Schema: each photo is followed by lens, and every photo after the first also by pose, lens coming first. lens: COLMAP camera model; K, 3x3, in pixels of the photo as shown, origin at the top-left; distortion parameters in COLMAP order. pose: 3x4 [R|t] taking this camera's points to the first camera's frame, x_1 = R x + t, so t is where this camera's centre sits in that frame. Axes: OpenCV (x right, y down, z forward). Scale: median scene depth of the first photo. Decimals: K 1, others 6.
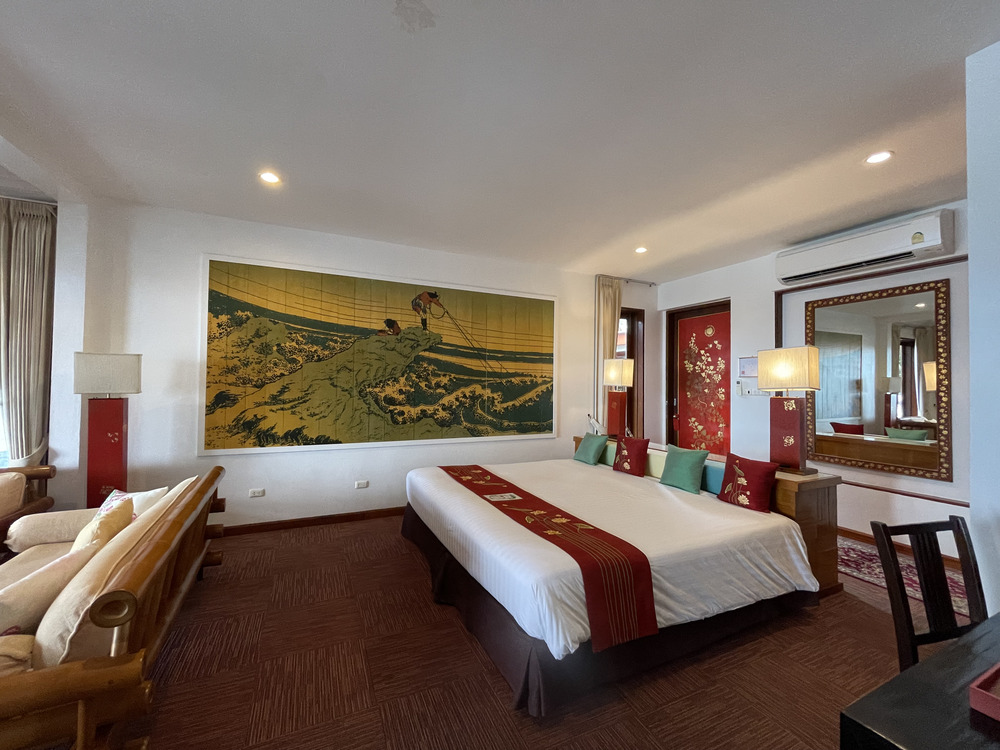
lens RADIAL K [[403.2, 0, 499.1], [0, 403.2, 377.6], [0, 0, 1]] dist [-0.001037, 0.000516]
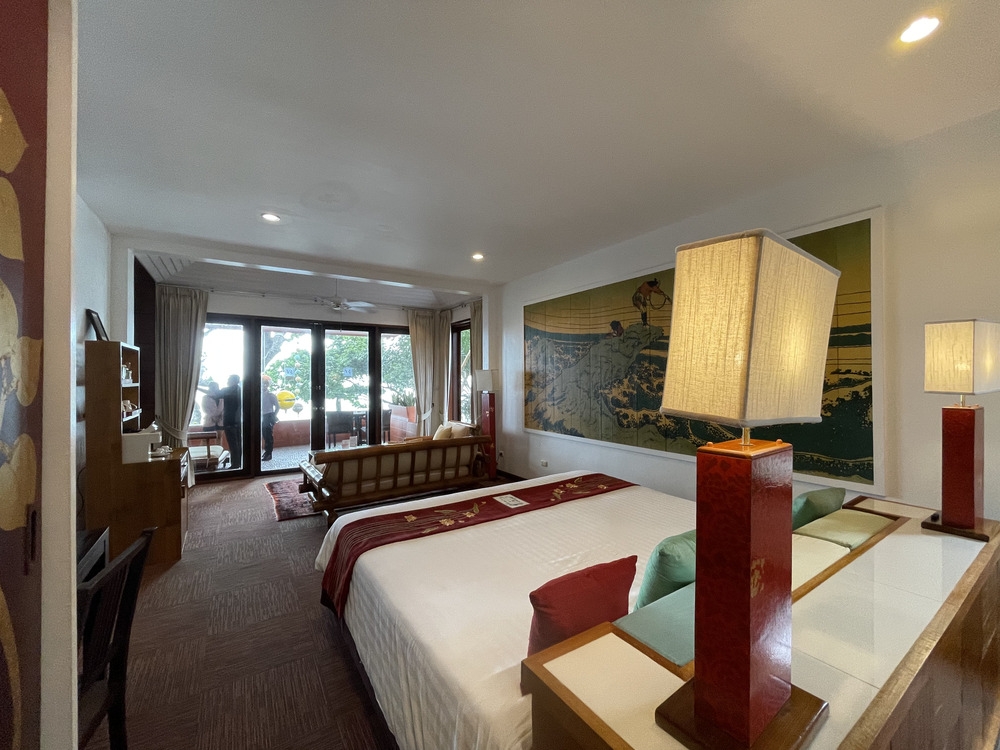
lens RADIAL K [[403.2, 0, 498.4], [0, 403.2, 377.6], [0, 0, 1]] dist [-0.001037, 0.000516]
pose [[0.129283, -0.019217, -0.991422, 0.676739], [0.016863, 0.999710, -0.017178, 0.007802], [0.991464, -0.014498, 0.129569, 0.579616]]
